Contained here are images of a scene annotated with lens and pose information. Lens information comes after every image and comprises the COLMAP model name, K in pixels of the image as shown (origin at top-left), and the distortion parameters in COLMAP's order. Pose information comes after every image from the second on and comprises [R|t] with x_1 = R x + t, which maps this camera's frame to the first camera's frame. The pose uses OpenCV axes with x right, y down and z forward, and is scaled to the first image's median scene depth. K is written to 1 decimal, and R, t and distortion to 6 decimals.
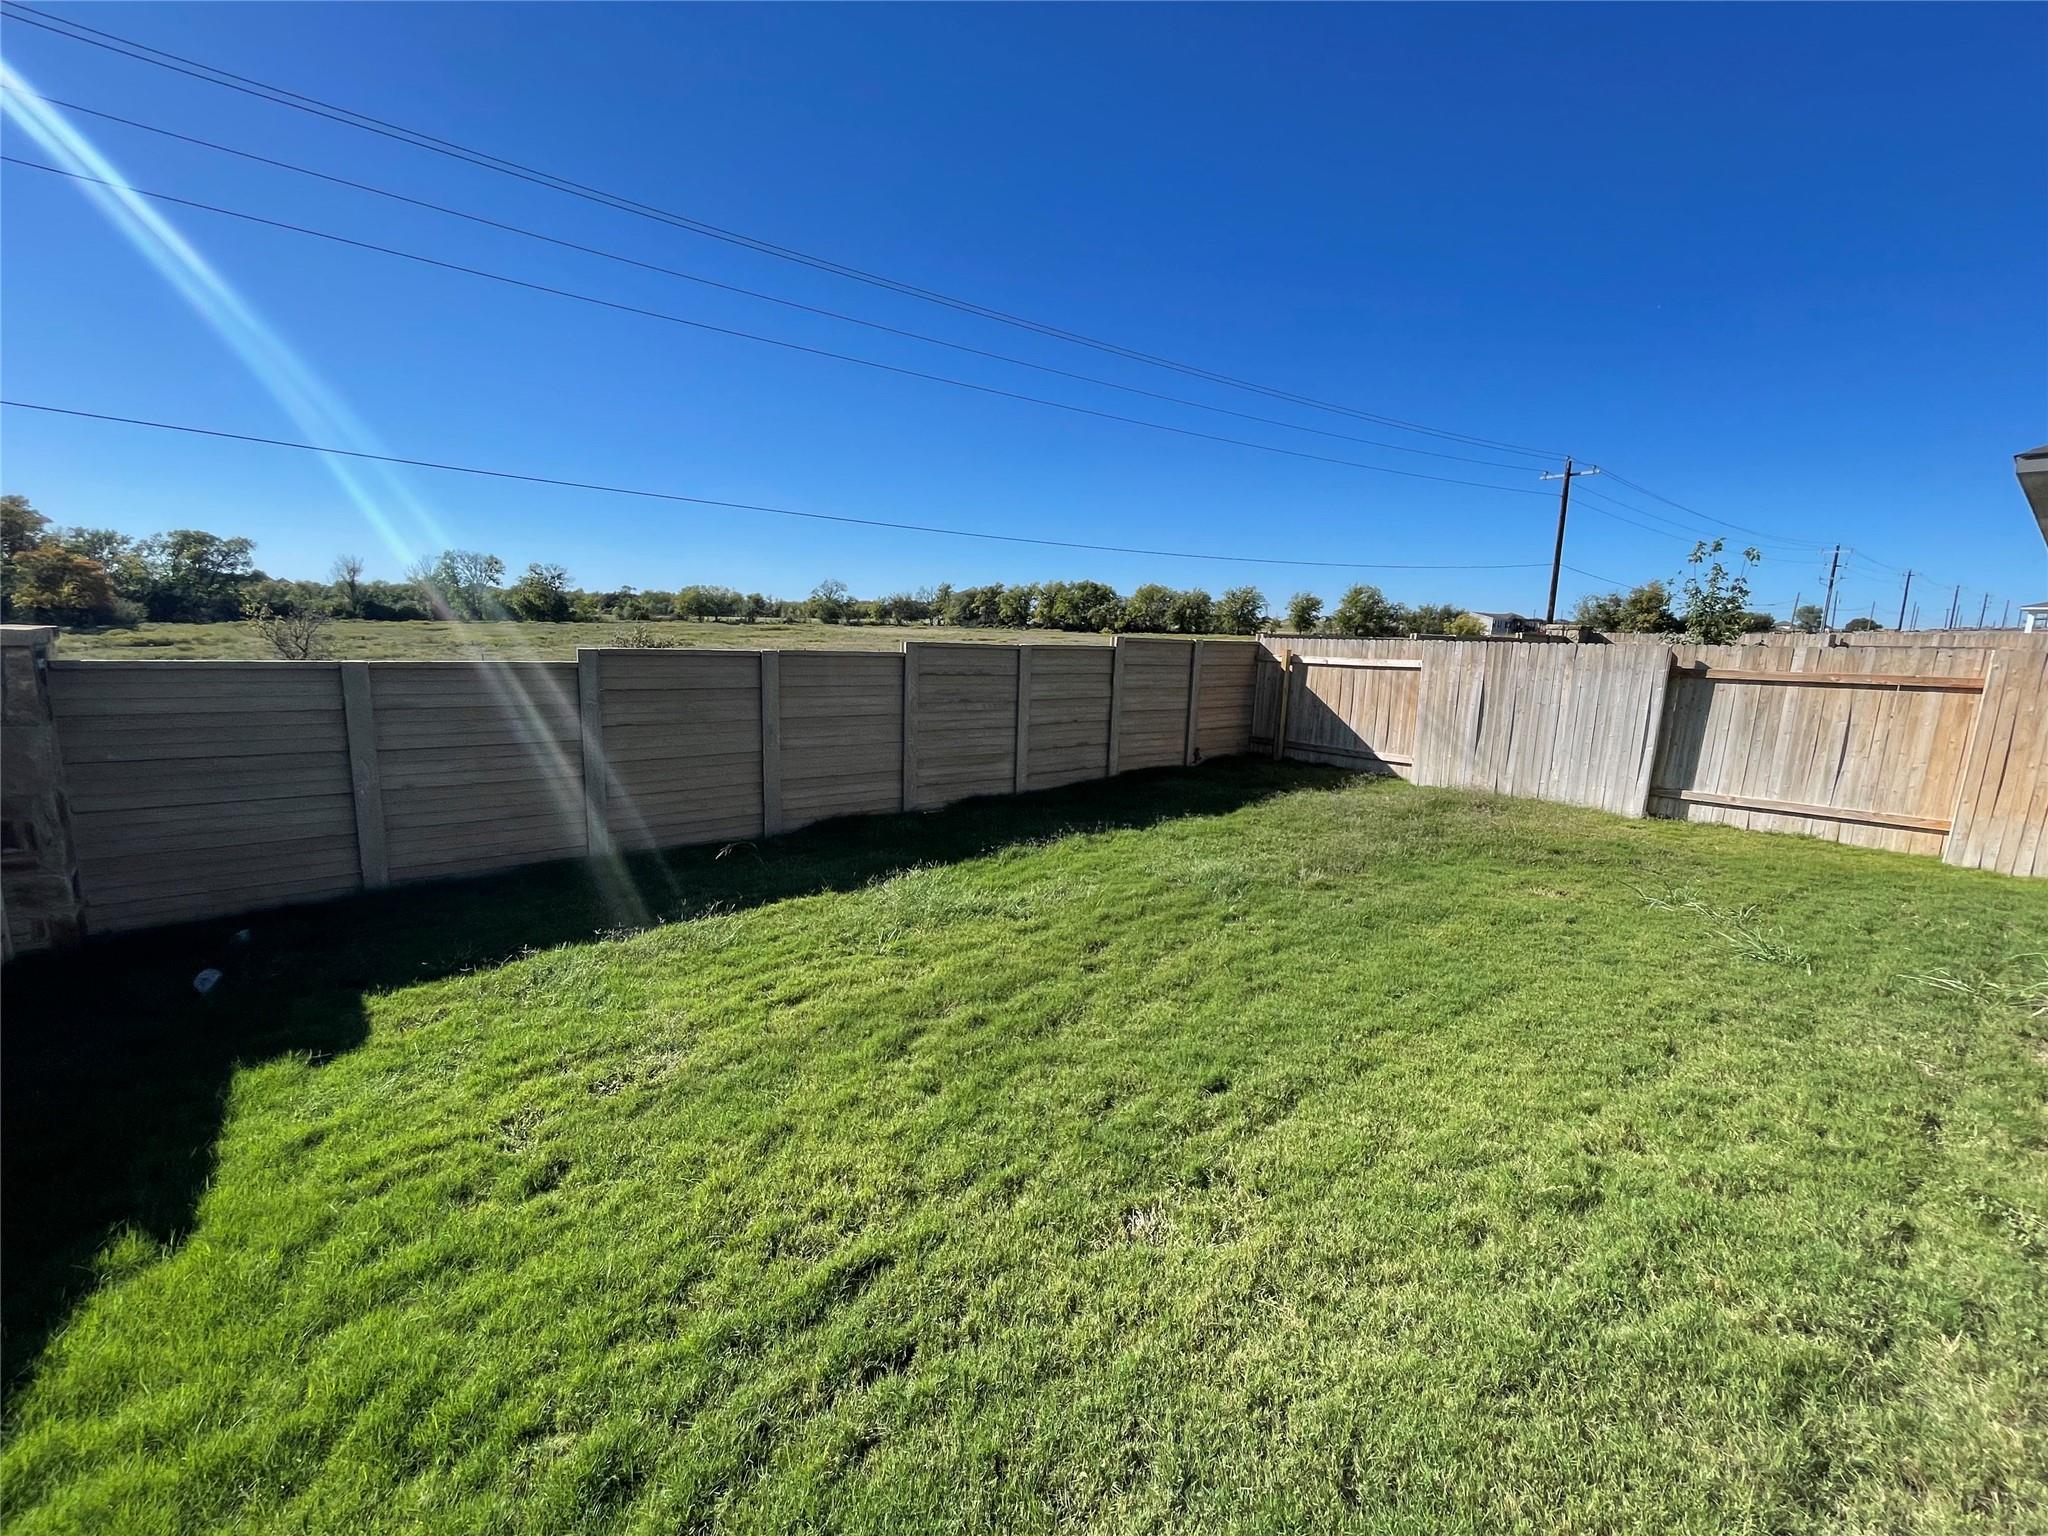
lens RADIAL K [[831.9, 0, 1015.1], [0, 831.9, 774.6], [0, 0, 1]] dist [-0.000736, -0.000026]
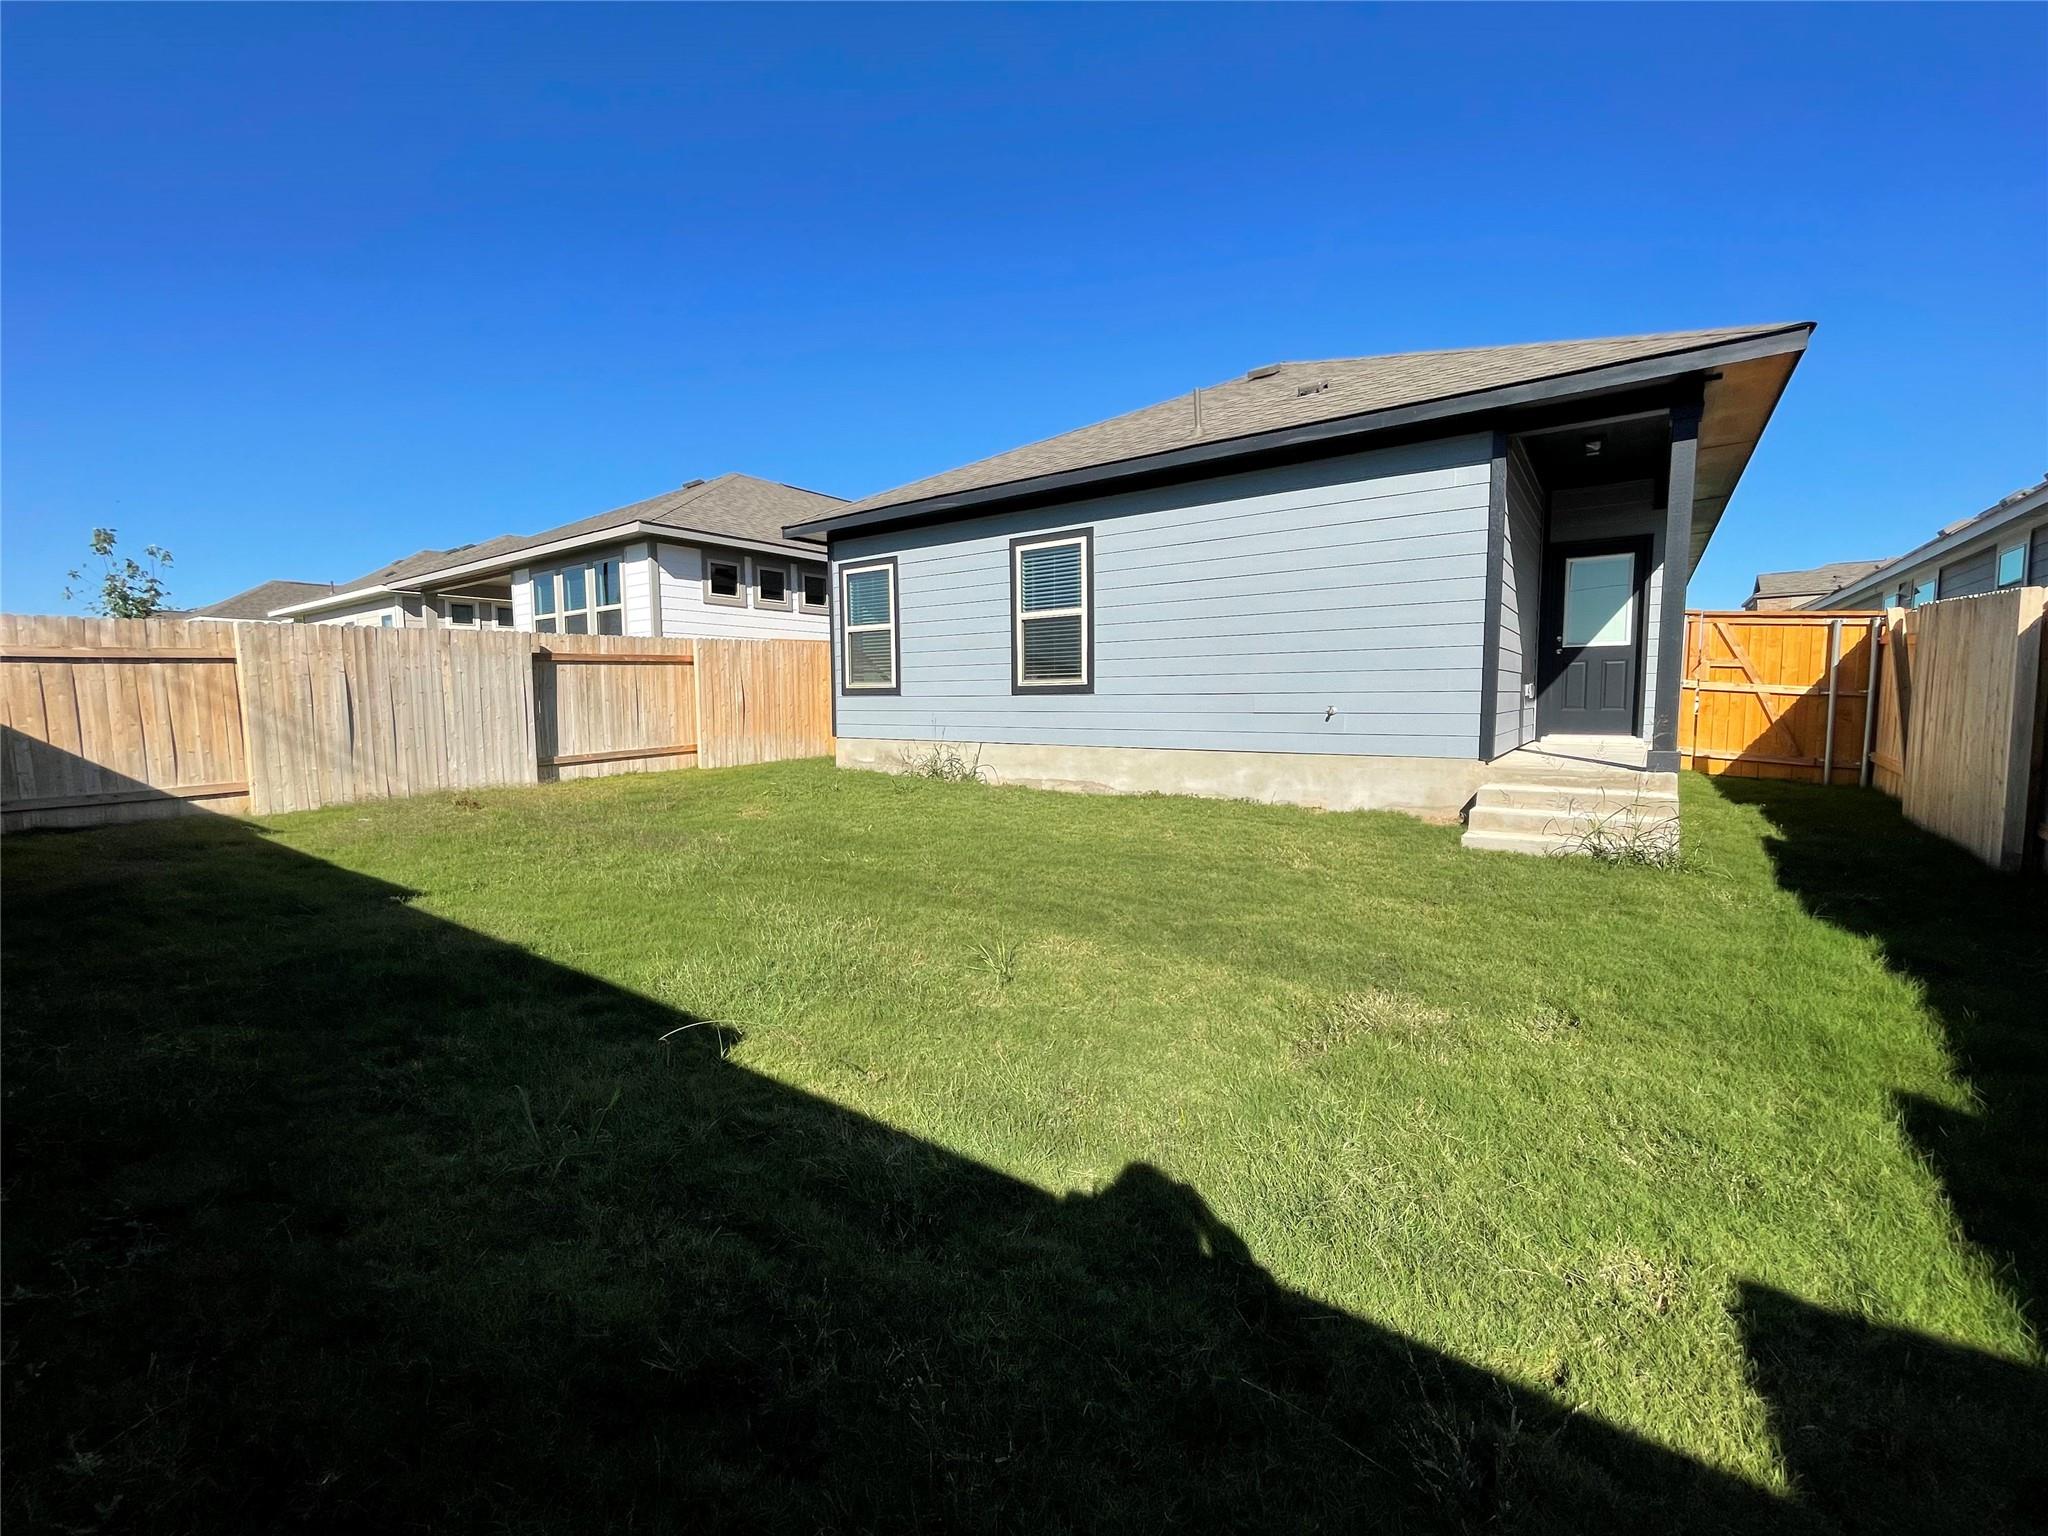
lens RADIAL K [[831.9, 0, 1018.0], [0, 831.9, 765.0], [0, 0, 1]] dist [-0.000736, -0.000026]
pose [[-0.265077, -0.108252, 0.958131, -0.465331], [0.168586, 0.973169, 0.156592, -0.039742], [-0.949375, 0.203037, -0.239714, 0.612488]]
